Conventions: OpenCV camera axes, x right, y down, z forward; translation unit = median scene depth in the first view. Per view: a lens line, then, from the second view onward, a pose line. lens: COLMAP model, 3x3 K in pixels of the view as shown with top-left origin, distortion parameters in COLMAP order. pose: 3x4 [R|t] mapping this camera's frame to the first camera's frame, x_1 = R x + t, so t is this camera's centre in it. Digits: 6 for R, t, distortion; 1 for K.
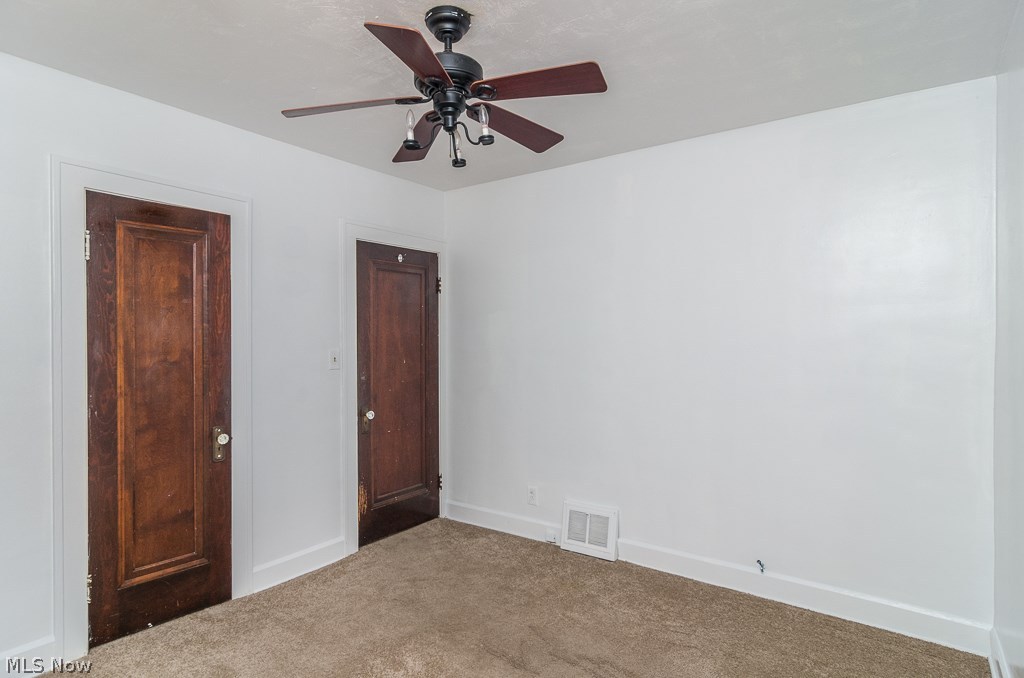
lens RADIAL K [[546.9, 0, 517.9], [0, 546.9, 342.3], [0, 0, 1]] dist [0.002429, 0.000468]
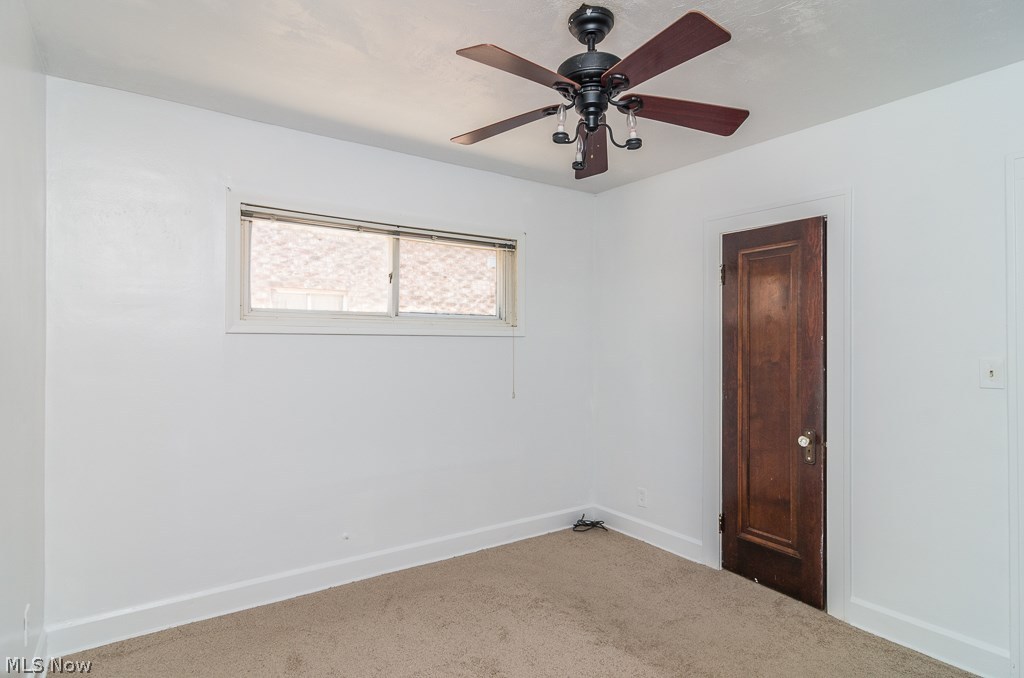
lens RADIAL K [[551.4, 0, 512.0], [0, 551.4, 339.0], [0, 0, 1]] dist [0.000058, 0.000010]
pose [[-0.341317, -0.010143, -0.939893, 0.653625], [-0.007428, 0.999940, -0.008093, 0.000188], [0.939919, 0.004219, -0.341372, 0.906309]]
